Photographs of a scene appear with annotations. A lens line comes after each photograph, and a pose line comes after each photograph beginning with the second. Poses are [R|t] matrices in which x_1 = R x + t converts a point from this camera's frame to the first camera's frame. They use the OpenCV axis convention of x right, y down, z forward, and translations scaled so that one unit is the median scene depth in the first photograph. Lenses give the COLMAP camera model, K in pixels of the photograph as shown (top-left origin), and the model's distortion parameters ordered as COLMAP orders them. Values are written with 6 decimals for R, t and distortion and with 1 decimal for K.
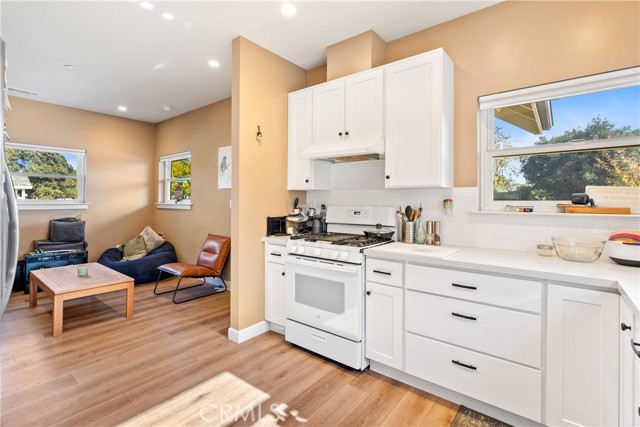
lens RADIAL K [[302.7, 0, 321.1], [0, 302.7, 198.7], [0, 0, 1]] dist [-0.001816, -0.000211]
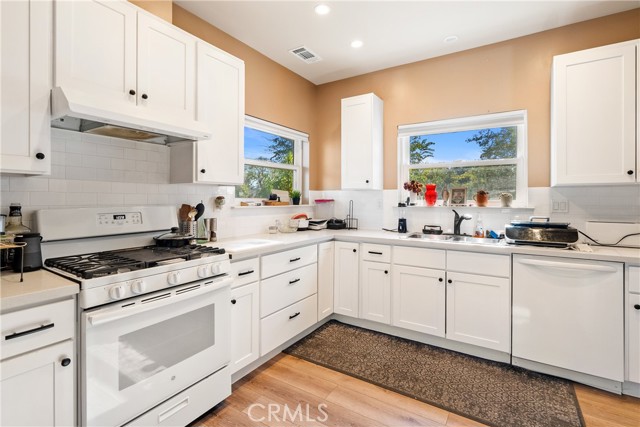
lens RADIAL K [[302.7, 0, 321.1], [0, 302.7, 198.7], [0, 0, 1]] dist [-0.001816, -0.000211]
pose [[-0.105745, -0.006193, 0.994374, -0.737770], [-0.011082, 0.999926, 0.005049, 0.000384], [-0.994332, -0.010486, -0.105805, 0.818954]]
